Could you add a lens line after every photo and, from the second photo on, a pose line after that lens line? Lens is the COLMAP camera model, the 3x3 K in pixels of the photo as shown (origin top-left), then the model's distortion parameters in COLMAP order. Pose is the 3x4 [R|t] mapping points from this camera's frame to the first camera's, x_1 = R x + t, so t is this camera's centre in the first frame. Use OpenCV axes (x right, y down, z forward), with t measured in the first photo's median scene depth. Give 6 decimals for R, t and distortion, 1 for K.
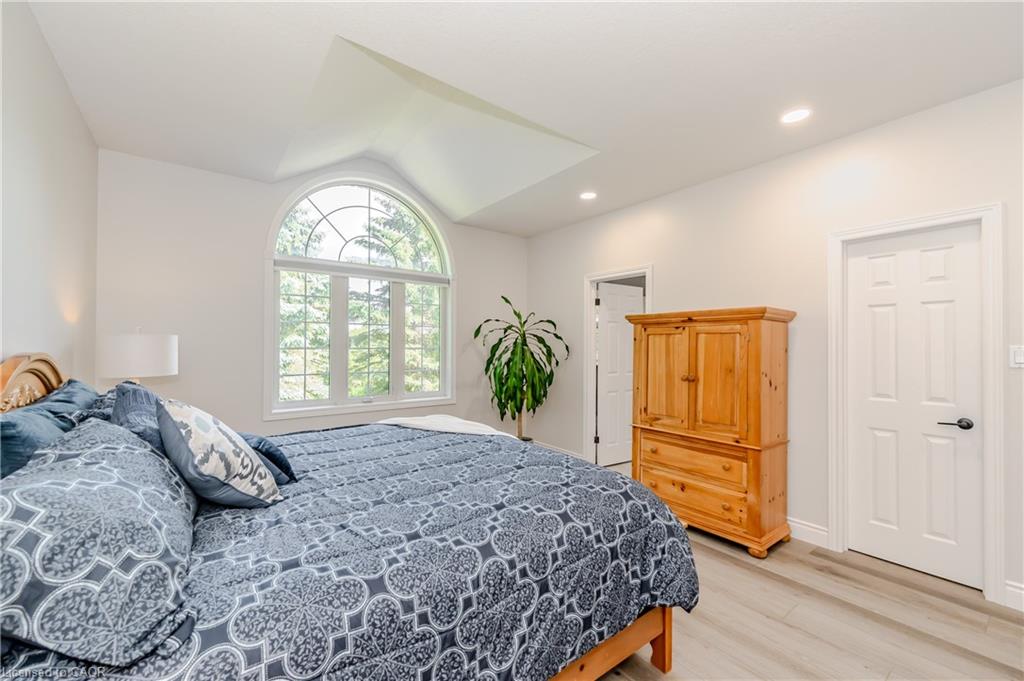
lens RADIAL K [[414.4, 0, 514.6], [0, 414.4, 345.3], [0, 0, 1]] dist [-0.000367, -0.000571]
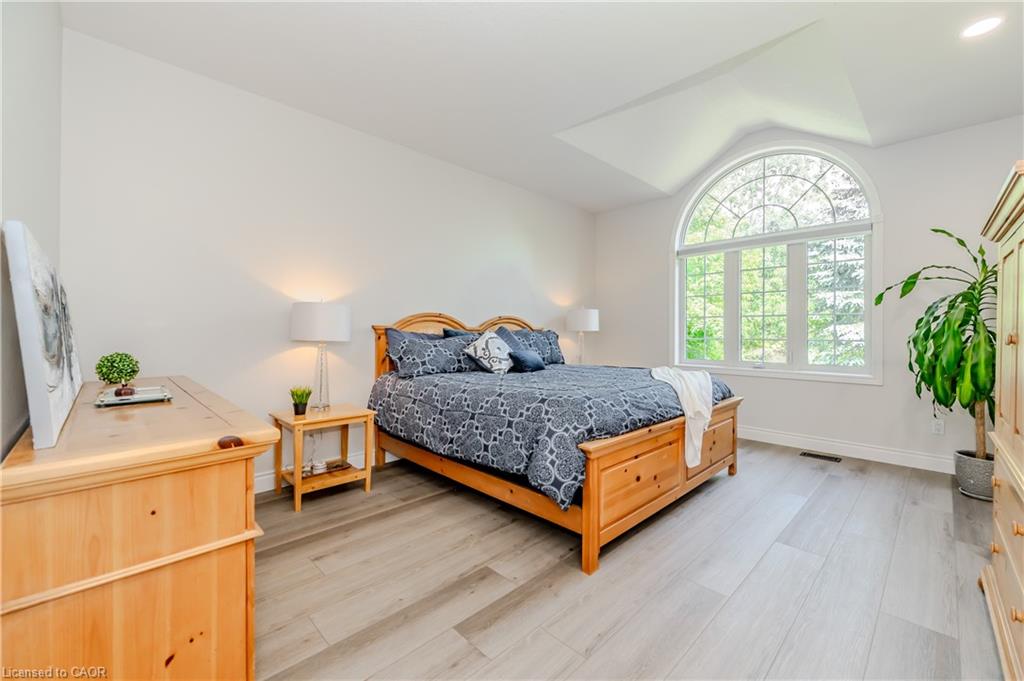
lens RADIAL K [[414.4, 0, 514.6], [0, 414.4, 345.3], [0, 0, 1]] dist [-0.000367, -0.000571]
pose [[0.138628, 0.018011, -0.990181, 0.983064], [0.006536, 0.999796, 0.019101, 0.094666], [0.990323, -0.009120, 0.138482, 0.438869]]
